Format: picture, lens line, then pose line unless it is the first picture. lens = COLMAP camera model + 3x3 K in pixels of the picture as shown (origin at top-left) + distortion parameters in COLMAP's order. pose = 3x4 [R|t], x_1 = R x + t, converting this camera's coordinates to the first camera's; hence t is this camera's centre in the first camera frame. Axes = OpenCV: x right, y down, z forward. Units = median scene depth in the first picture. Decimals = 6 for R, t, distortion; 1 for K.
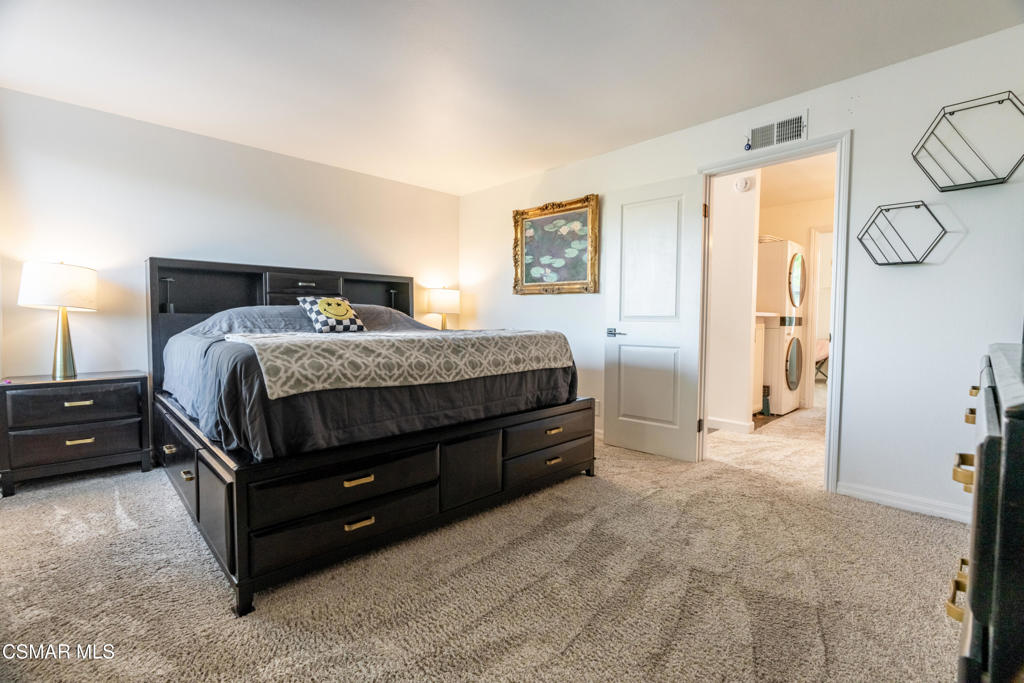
lens RADIAL K [[459.3, 0, 516.1], [0, 459.3, 341.6], [0, 0, 1]] dist [-0.002998, -0.000601]
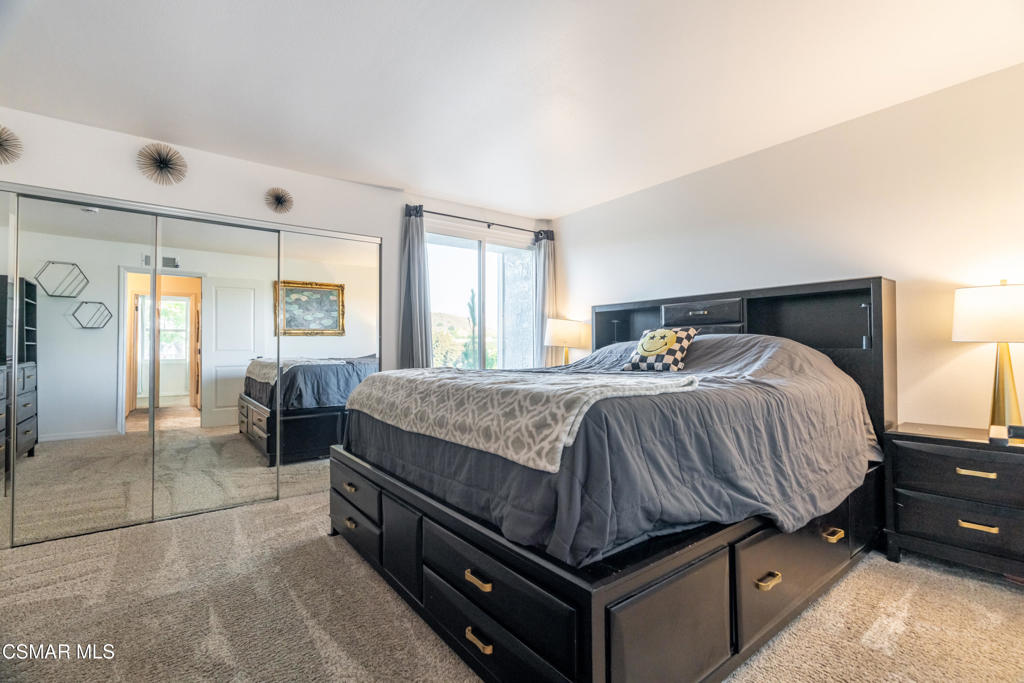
lens RADIAL K [[459.3, 0, 516.1], [0, 459.3, 341.6], [0, 0, 1]] dist [-0.002998, -0.000601]
pose [[-0.110767, -0.018770, -0.993669, 0.469784], [-0.042315, 0.999004, -0.014153, -0.052284], [0.992945, 0.040479, -0.111451, 0.860721]]
